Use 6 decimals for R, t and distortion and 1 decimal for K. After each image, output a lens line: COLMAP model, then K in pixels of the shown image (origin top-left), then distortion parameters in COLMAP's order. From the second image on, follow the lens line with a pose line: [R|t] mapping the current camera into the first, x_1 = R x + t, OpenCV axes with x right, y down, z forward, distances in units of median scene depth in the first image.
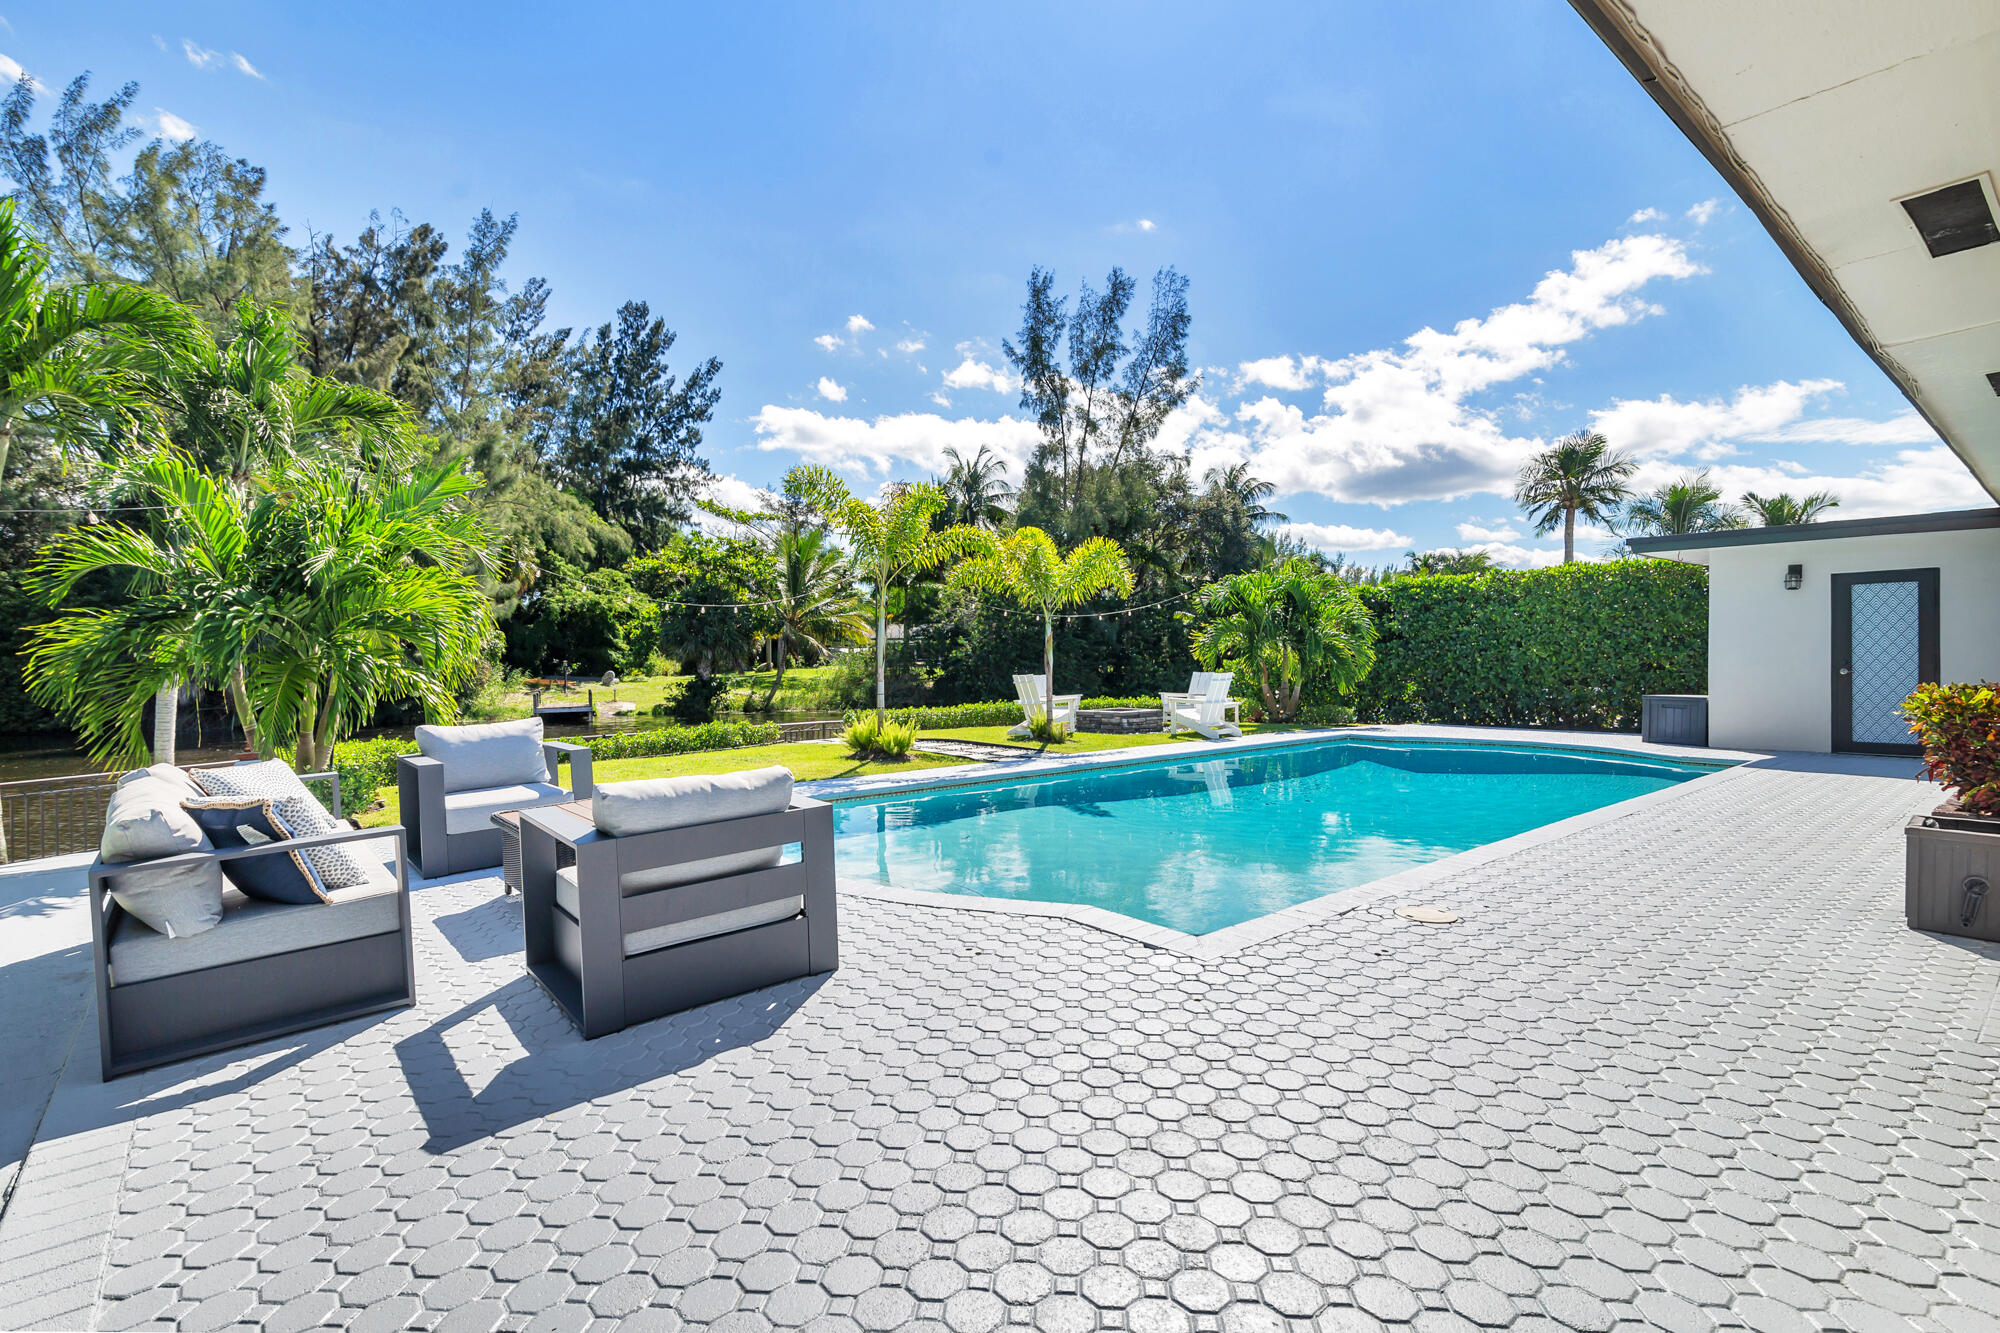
lens RADIAL K [[919.6, 0, 991.8], [0, 919.6, 656.9], [0, 0, 1]] dist [-0.003587, 0.002768]
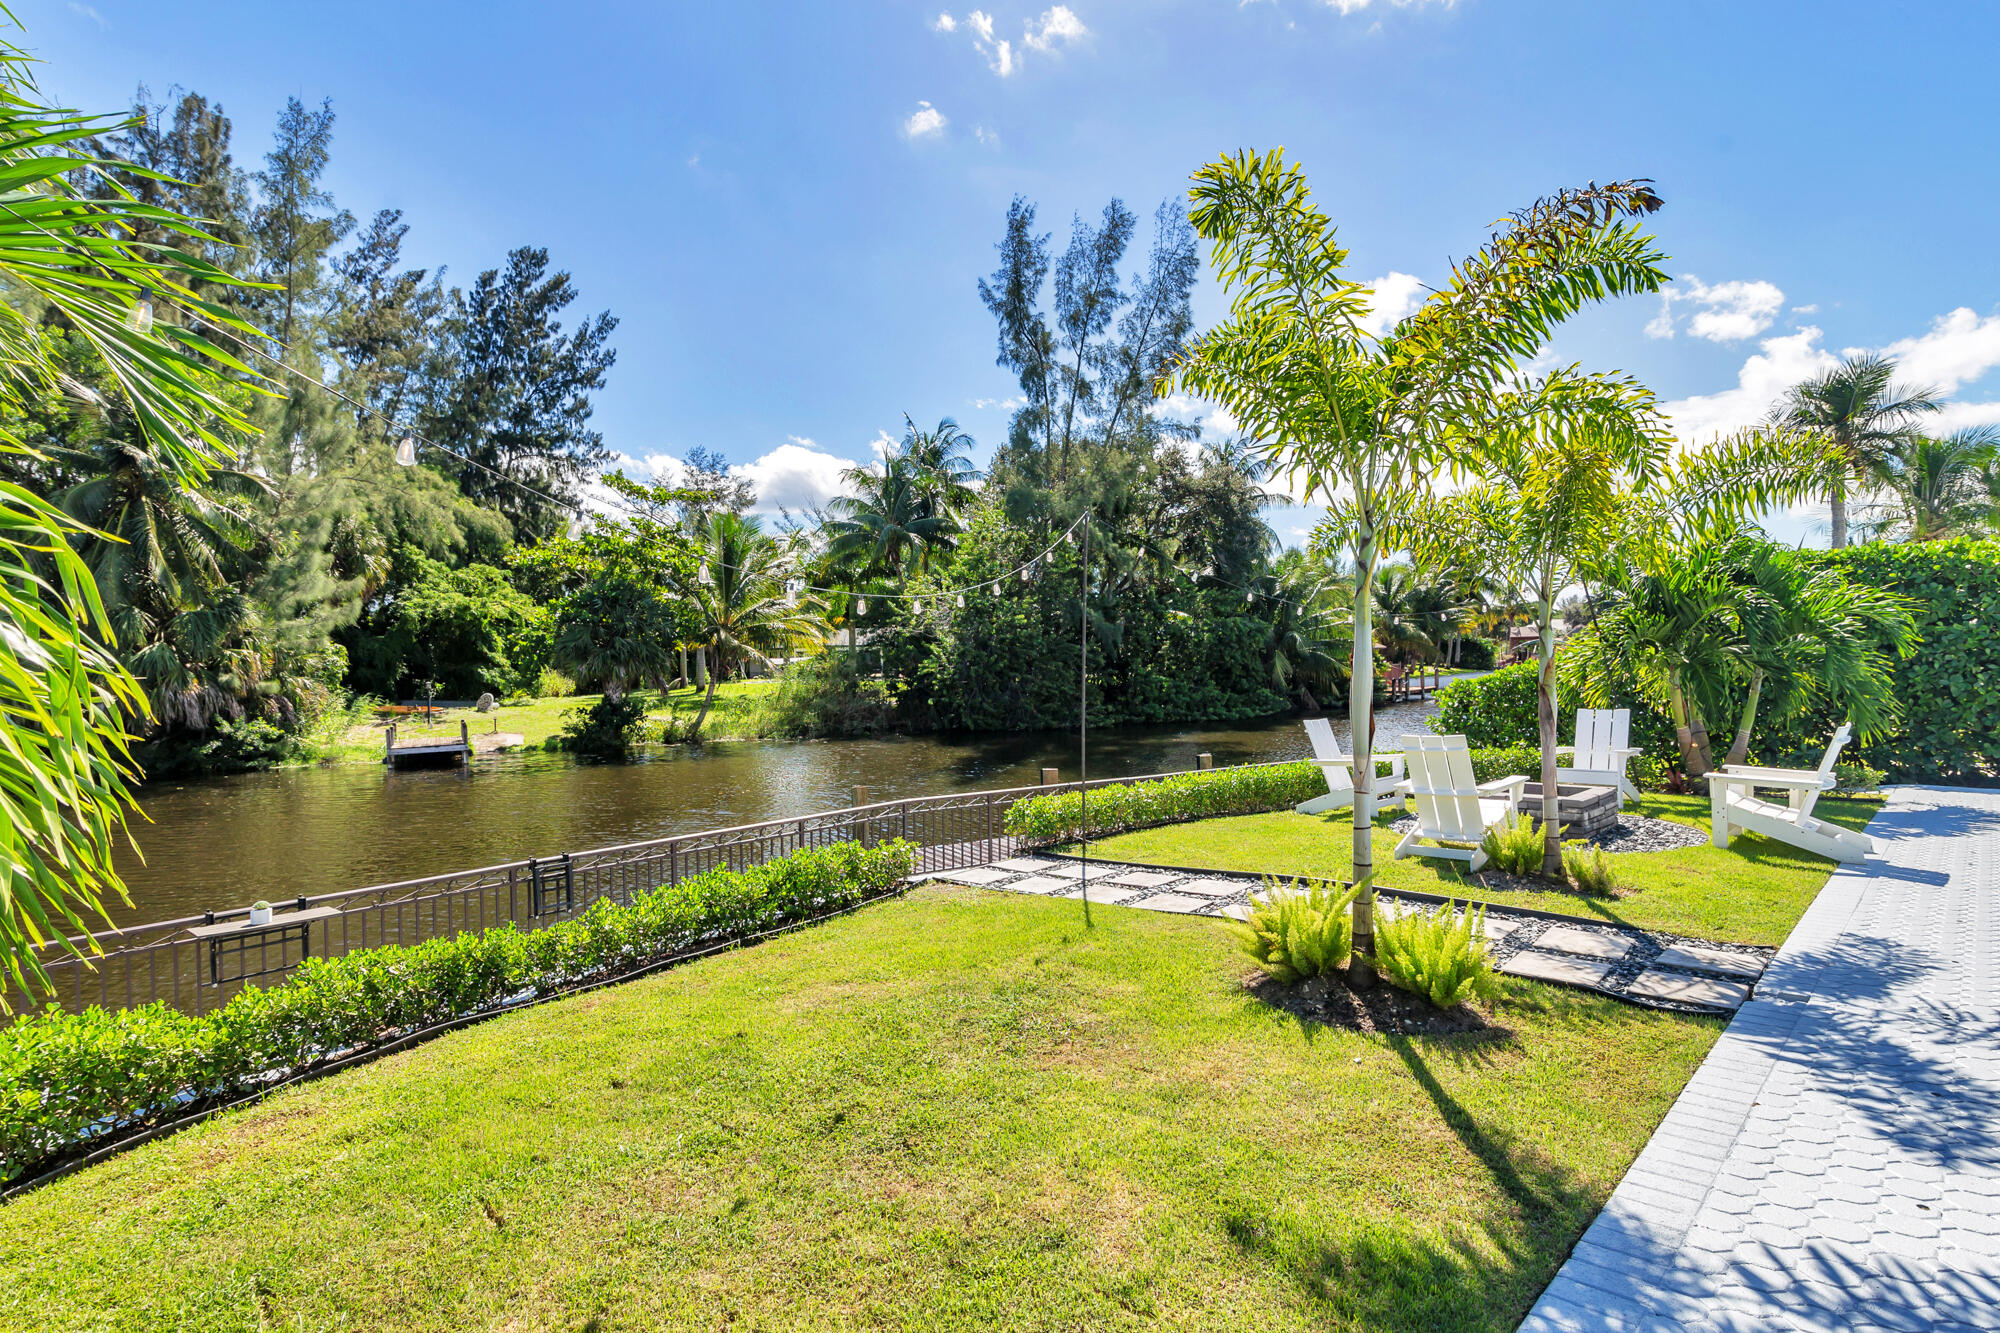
lens RADIAL K [[919.6, 0, 958.6], [0, 919.6, 656.6], [0, 0, 1]] dist [-0.003587, 0.002768]
pose [[0.995706, -0.016413, 0.091110, -0.083830], [0.016913, 0.999846, -0.004718, -0.005351], [-0.091018, 0.006239, 0.995830, 0.178782]]
